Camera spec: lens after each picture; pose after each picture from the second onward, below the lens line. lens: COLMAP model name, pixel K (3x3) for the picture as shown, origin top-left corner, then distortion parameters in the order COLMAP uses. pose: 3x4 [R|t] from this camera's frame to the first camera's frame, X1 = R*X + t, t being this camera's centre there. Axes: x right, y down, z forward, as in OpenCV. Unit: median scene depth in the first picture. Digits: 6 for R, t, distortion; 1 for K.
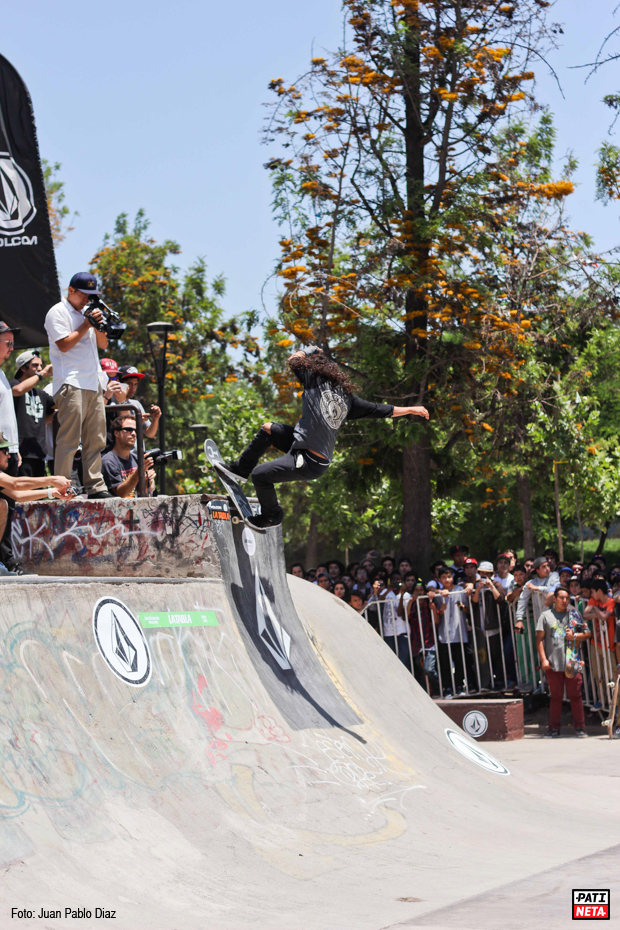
lens RADIAL K [[2177.1, 0, 305.7], [0, 2177.1, 493.3], [0, 0, 1]] dist [-0.067327, 0.014220]
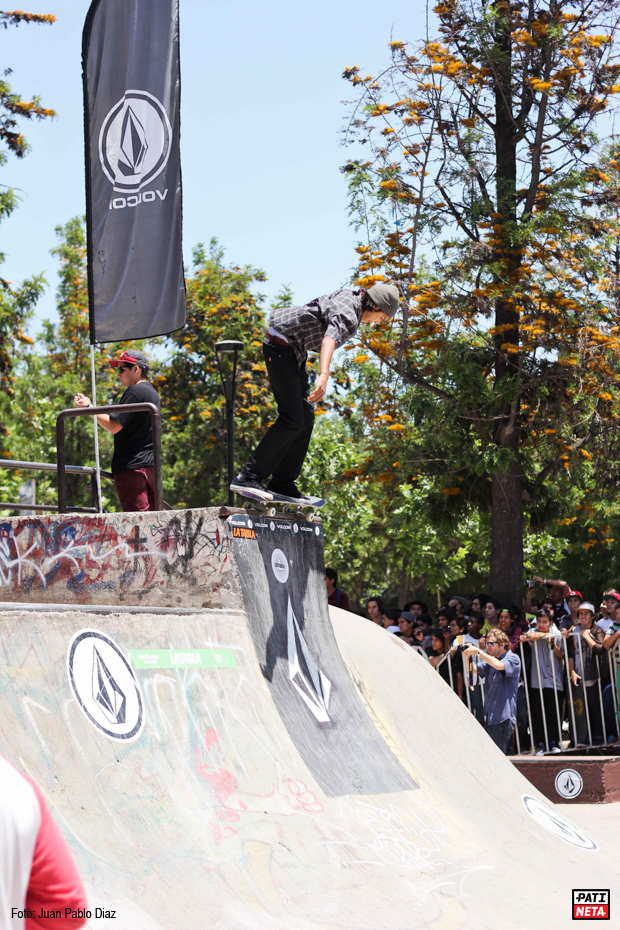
lens RADIAL K [[2171.6, 0, 311.9], [0, 2171.6, 488.5], [0, 0, 1]] dist [-0.107720, 0.222567]
pose [[0.998820, 0.003617, -0.048441, 0.016320], [-0.004832, 0.999676, -0.025002, 0.008581], [0.048335, 0.025207, 0.998513, 0.115010]]
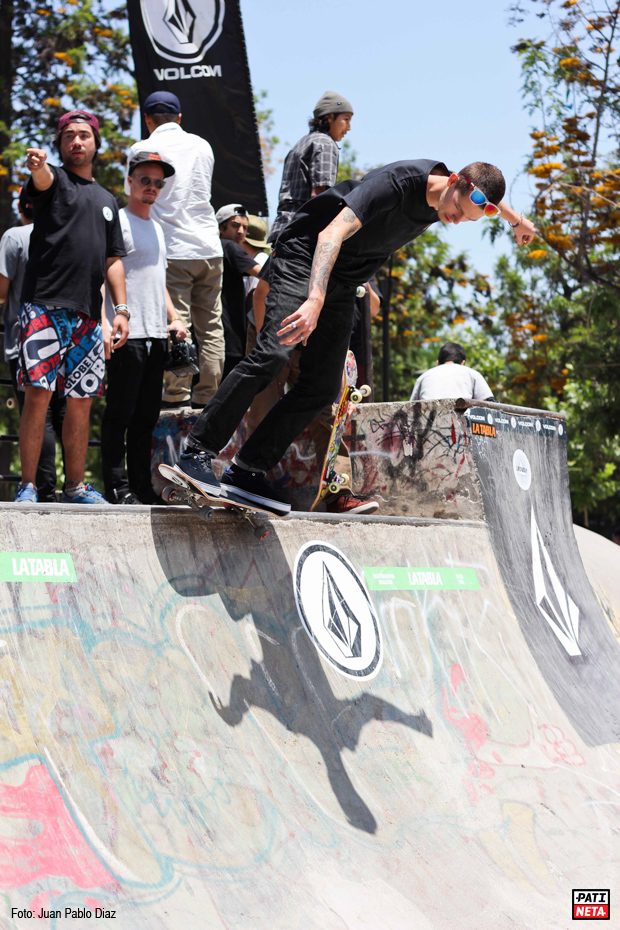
lens RADIAL K [[2171.6, 0, 311.9], [0, 2171.6, 488.5], [0, 0, 1]] dist [-0.107720, 0.222567]
pose [[0.995377, 0.016947, -0.094538, -0.017443], [-0.015831, 0.999796, 0.012542, 0.013128], [0.094731, -0.010987, 0.995442, 0.195642]]
